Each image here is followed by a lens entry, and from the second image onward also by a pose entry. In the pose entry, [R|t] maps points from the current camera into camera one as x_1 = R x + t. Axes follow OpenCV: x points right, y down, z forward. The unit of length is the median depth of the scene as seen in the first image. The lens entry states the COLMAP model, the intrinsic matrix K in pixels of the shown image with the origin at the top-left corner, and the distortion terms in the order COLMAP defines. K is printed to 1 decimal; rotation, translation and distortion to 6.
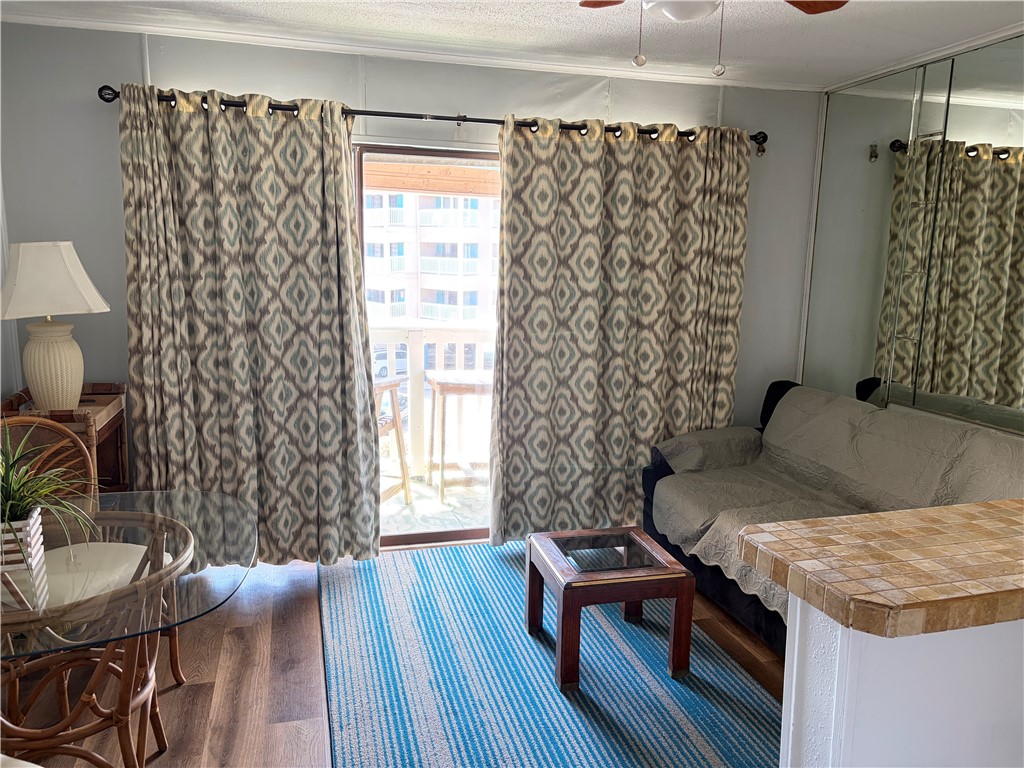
lens RADIAL K [[776.9, 0, 503.7], [0, 776.9, 390.7], [0, 0, 1]] dist [0.058476, -0.057032]
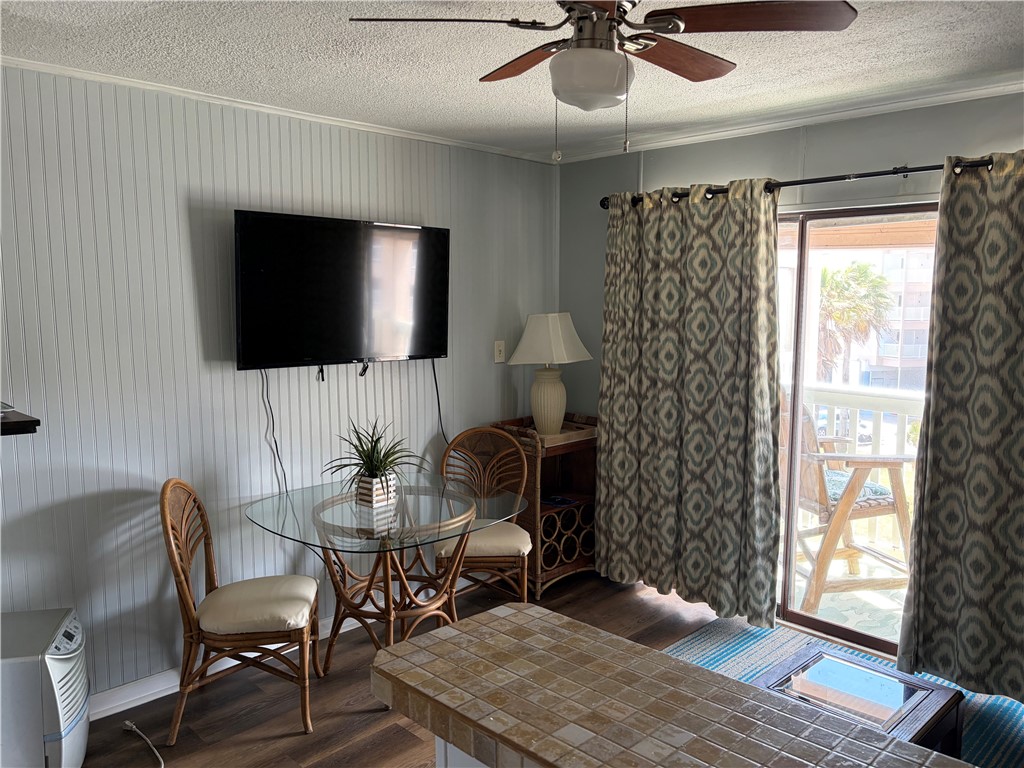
lens RADIAL K [[776.9, 0, 508.9], [0, 776.9, 391.0], [0, 0, 1]] dist [0.058476, -0.057032]
pose [[0.492042, 0.086519, -0.866262, 0.505014], [-0.146779, 0.989049, 0.015411, -0.047867], [0.858109, 0.119566, 0.499353, 0.198825]]
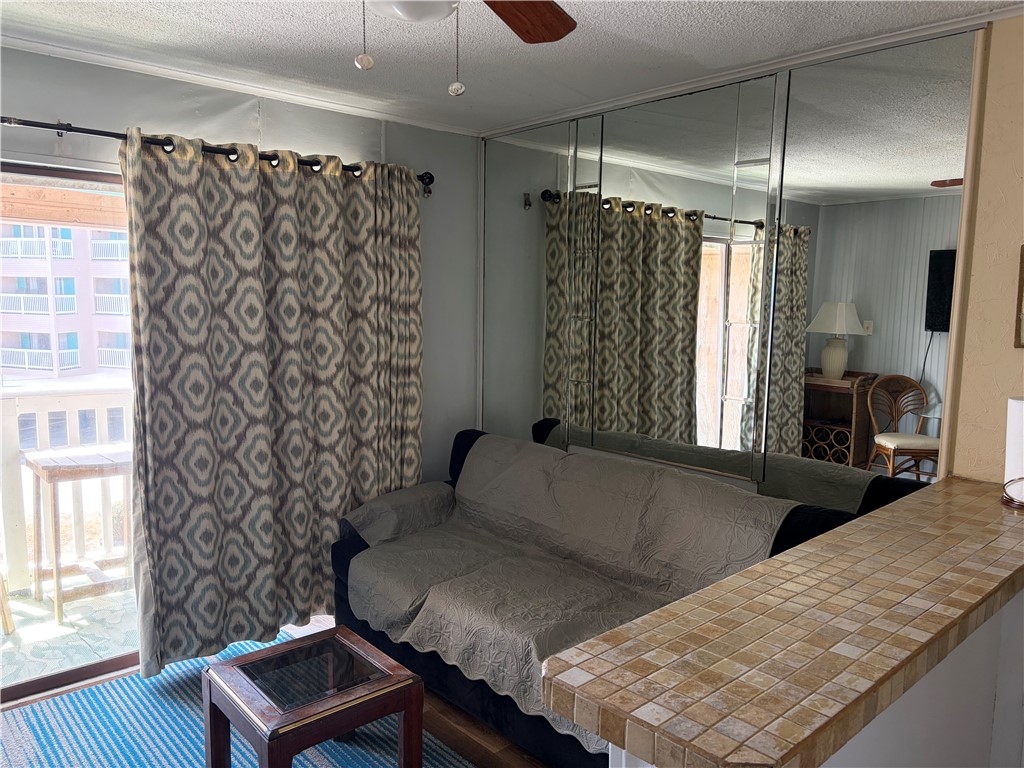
lens RADIAL K [[776.9, 0, 509.3], [0, 776.9, 390.7], [0, 0, 1]] dist [0.058476, -0.057032]
pose [[0.891026, -0.061741, 0.449735, -0.027570], [0.081488, 0.996369, -0.024661, -0.036373], [-0.446579, 0.058621, 0.892822, 0.130991]]
